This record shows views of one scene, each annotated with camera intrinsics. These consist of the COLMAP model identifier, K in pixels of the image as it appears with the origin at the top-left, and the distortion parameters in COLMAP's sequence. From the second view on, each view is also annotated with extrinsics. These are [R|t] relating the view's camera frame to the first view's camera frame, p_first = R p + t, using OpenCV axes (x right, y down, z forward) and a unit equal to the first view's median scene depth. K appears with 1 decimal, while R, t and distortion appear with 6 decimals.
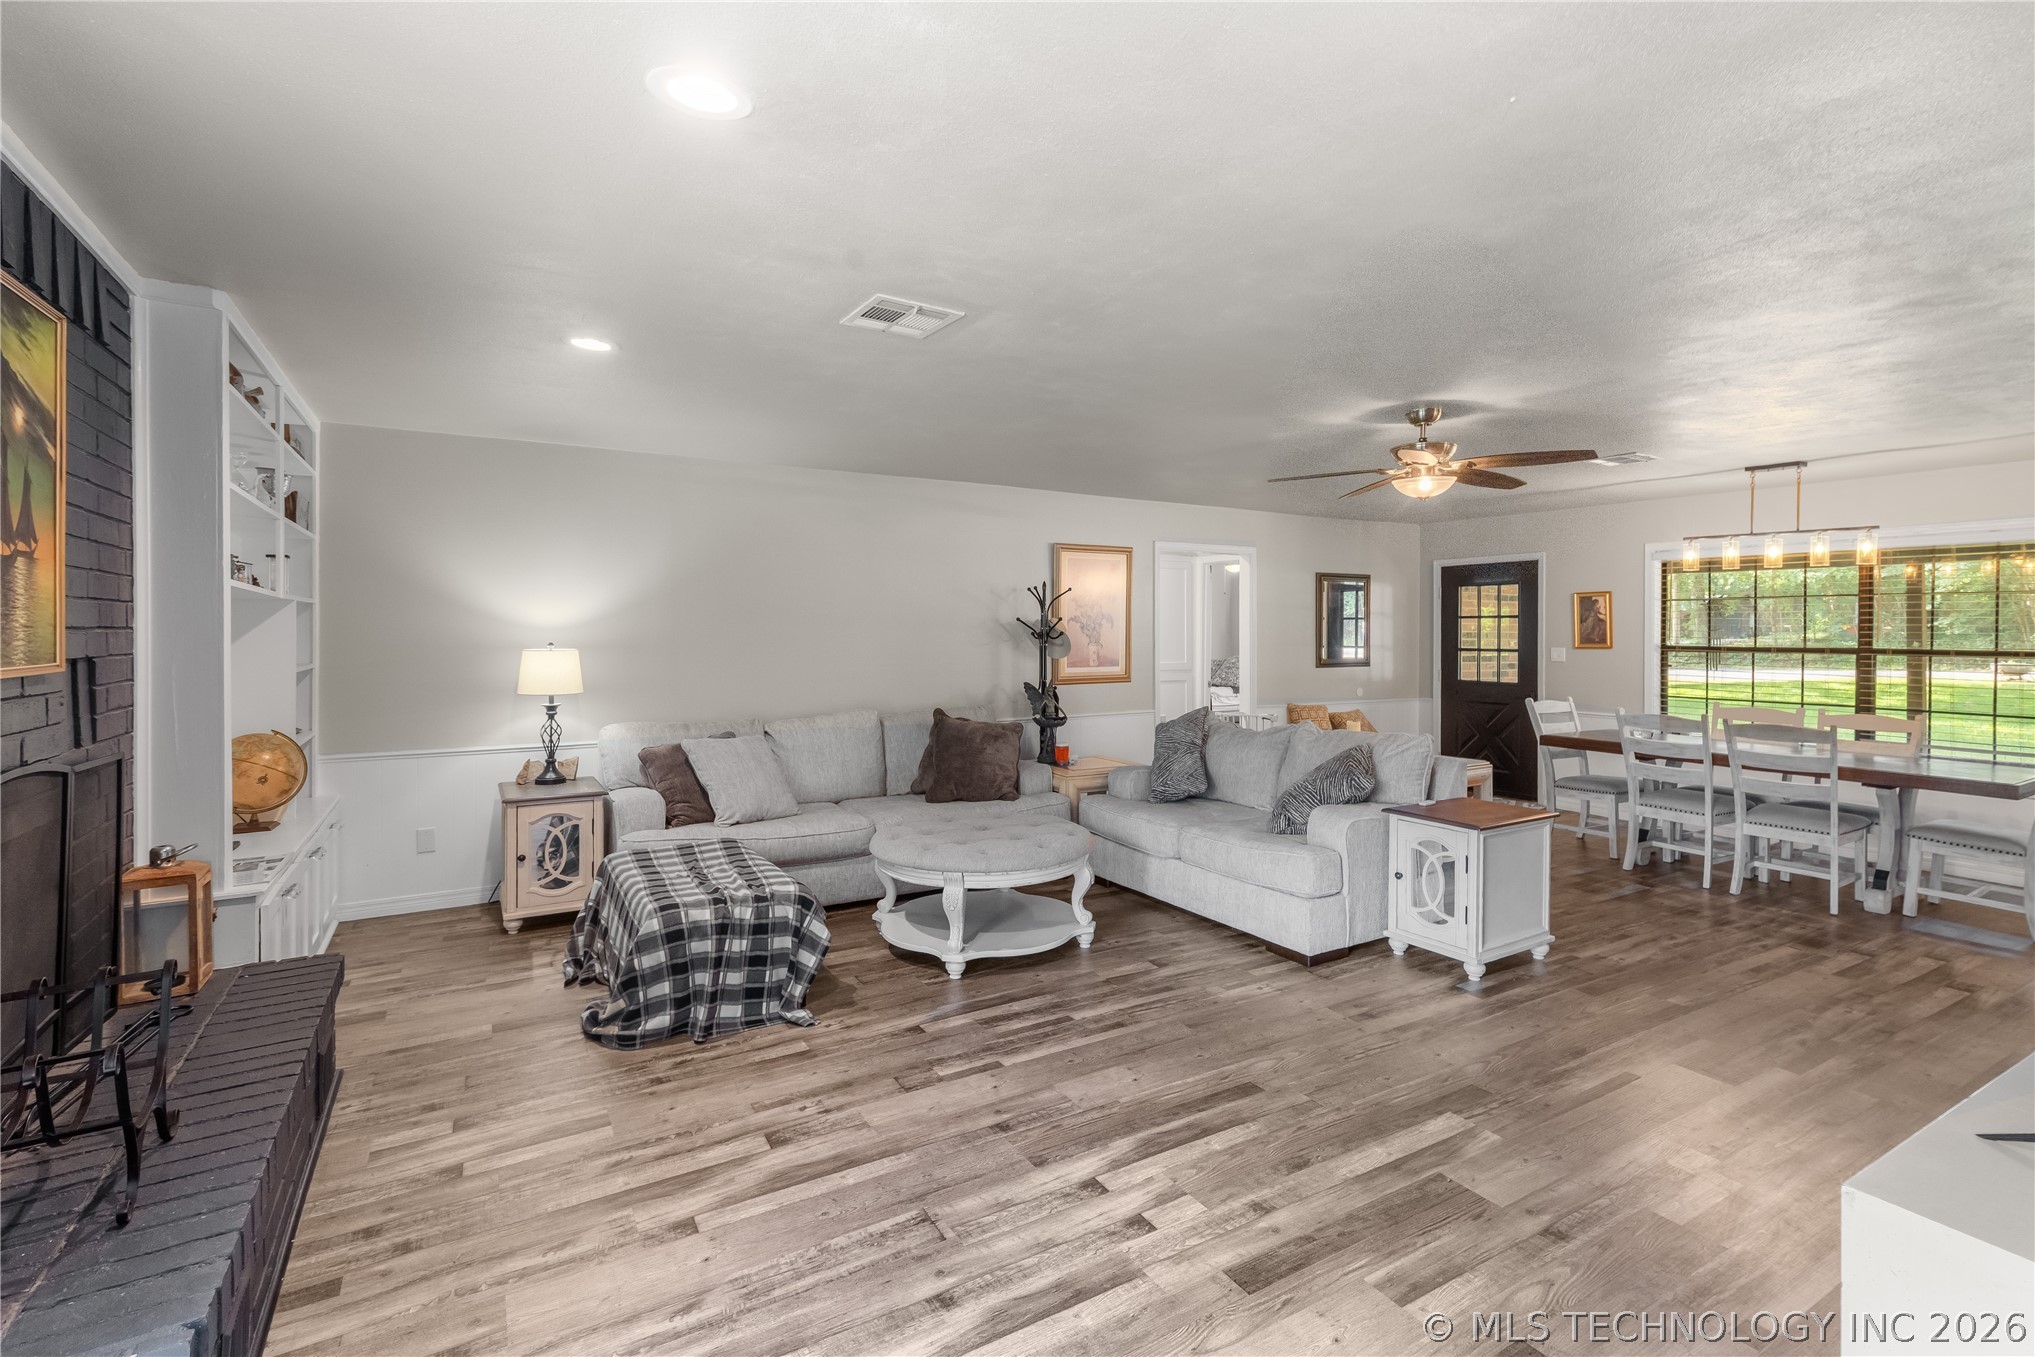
lens RADIAL K [[934.2, 0, 1005.7], [0, 934.2, 631.0], [0, 0, 1]] dist [0.001038, 0.000626]
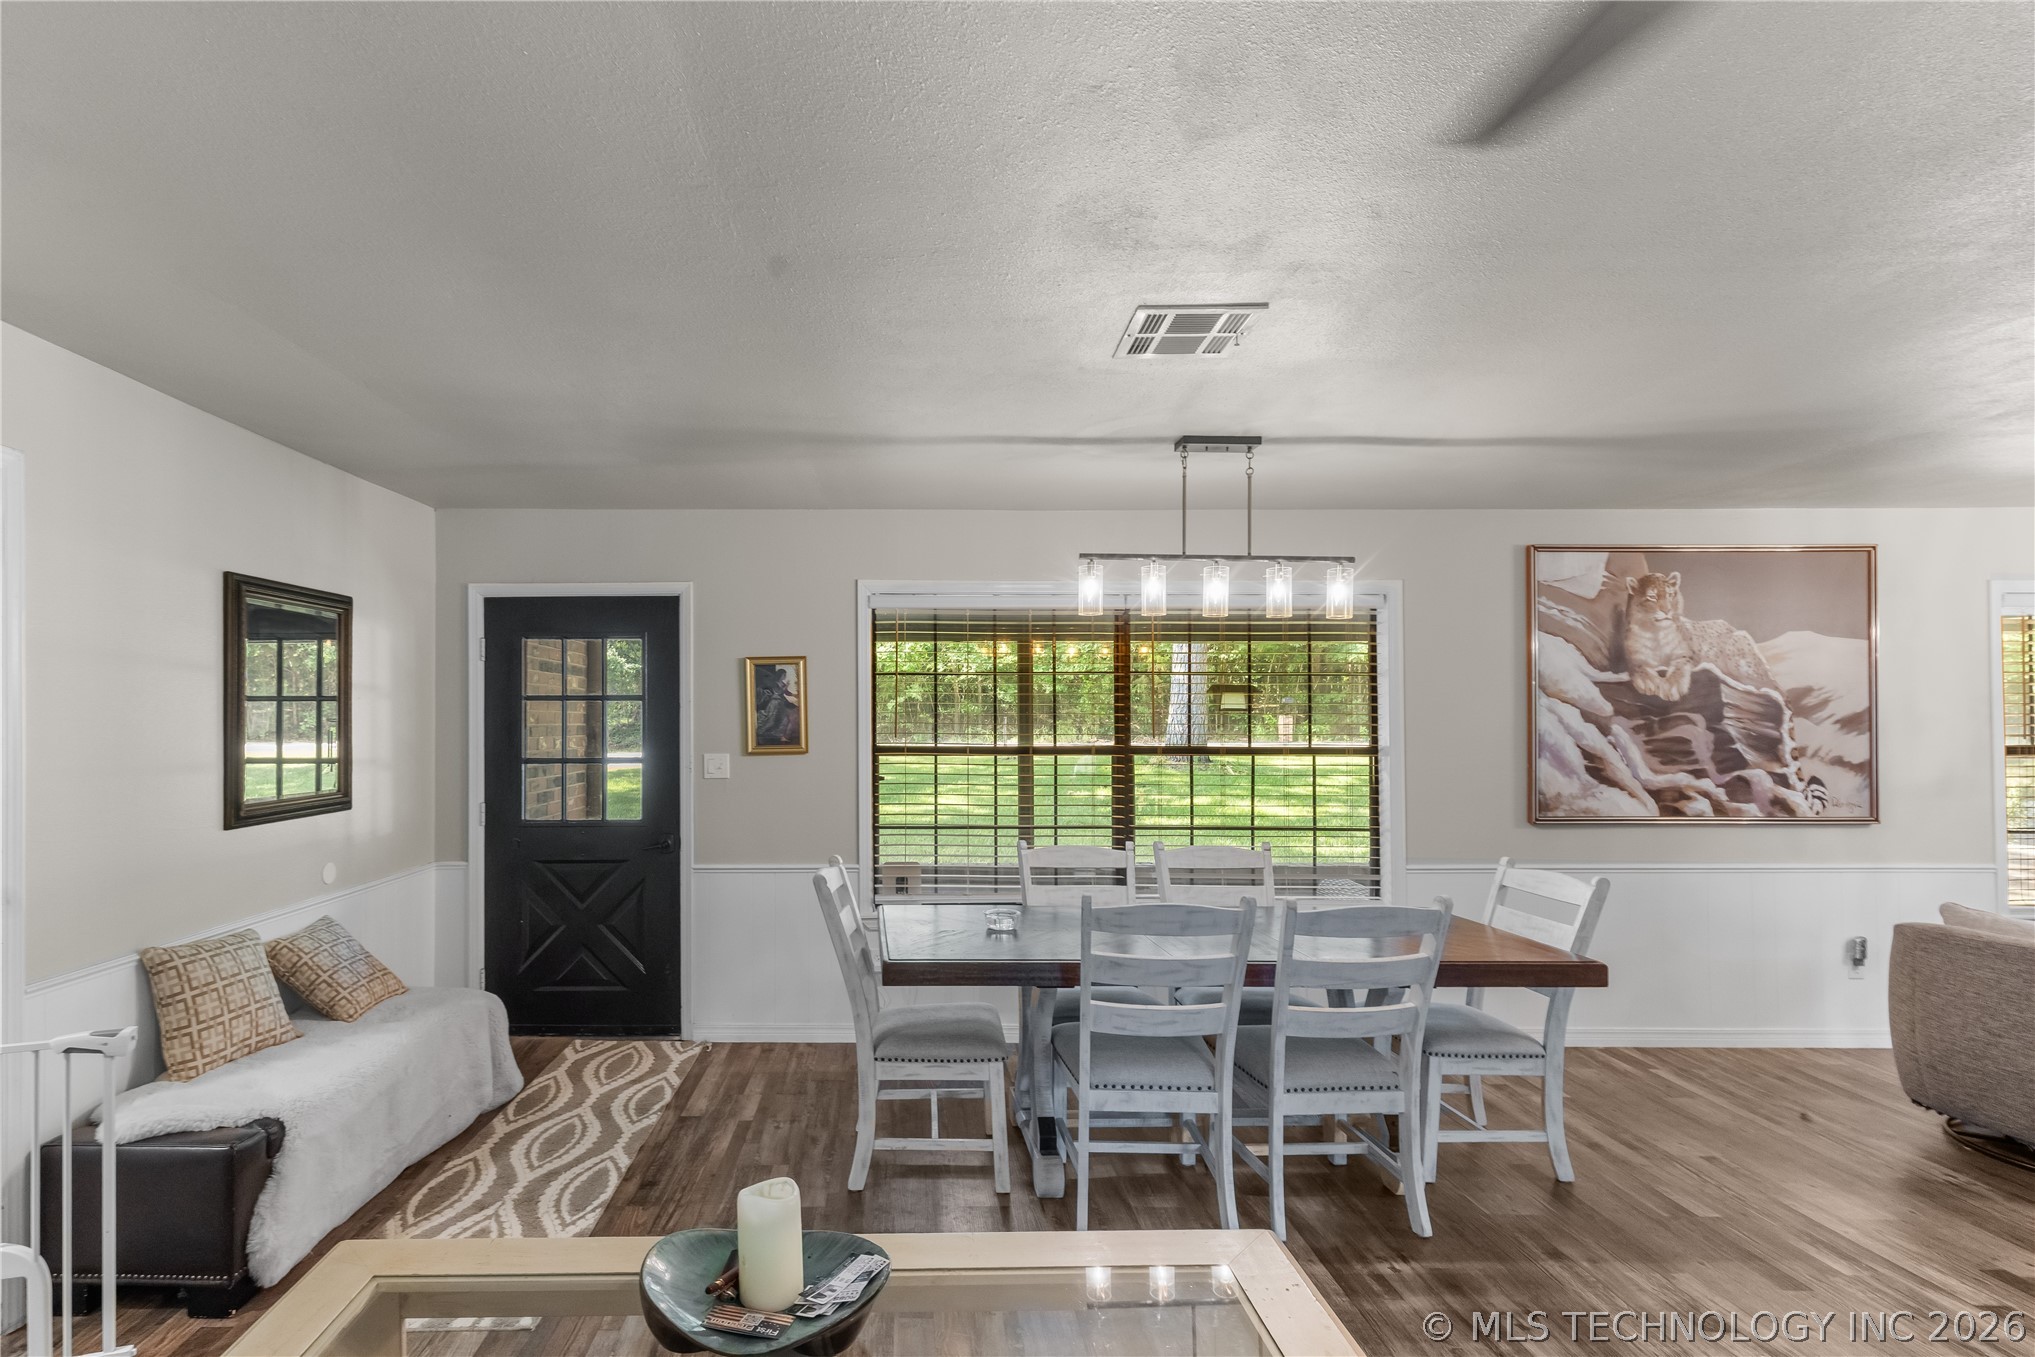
lens RADIAL K [[1041.4, 0, 998.5], [0, 1041.4, 711.5], [0, 0, 1]] dist [0.000219, 0.000256]
pose [[0.493517, 0.003184, 0.869730, 0.125676], [0.002908, 0.999982, -0.005311, -0.003816], [-0.869731, 0.005150, 0.493499, 0.528470]]
